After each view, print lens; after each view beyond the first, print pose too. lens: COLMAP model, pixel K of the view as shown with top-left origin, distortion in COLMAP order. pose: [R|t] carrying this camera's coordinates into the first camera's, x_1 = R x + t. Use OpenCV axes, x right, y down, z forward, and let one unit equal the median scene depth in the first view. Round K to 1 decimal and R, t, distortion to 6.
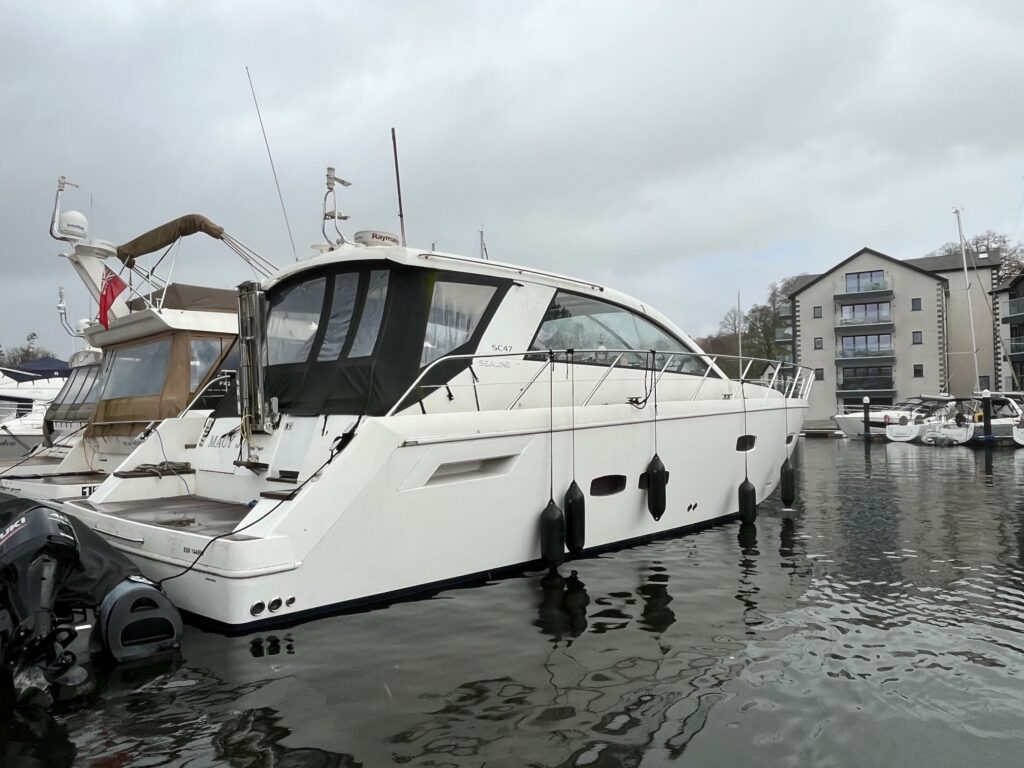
lens RADIAL K [[727.6, 0, 512.0], [0, 727.6, 384.0], [0, 0, 1]] dist [0.032293, 0.001271]
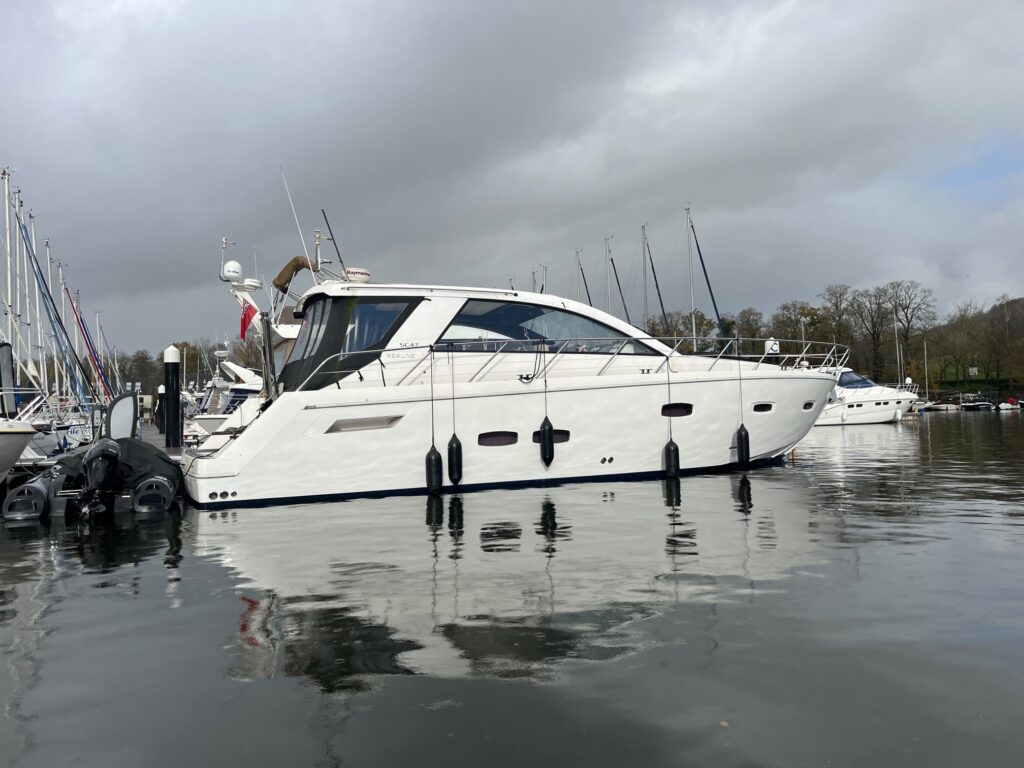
lens RADIAL K [[768.9, 0, 505.2], [0, 768.9, 375.2], [0, 0, 1]] dist [0.066565, 0.001038]
pose [[0.926139, -0.035451, -0.375514, 0.721131], [0.037668, 0.999289, -0.001439, 0.021459], [0.375298, -0.012813, 0.926816, -0.360845]]
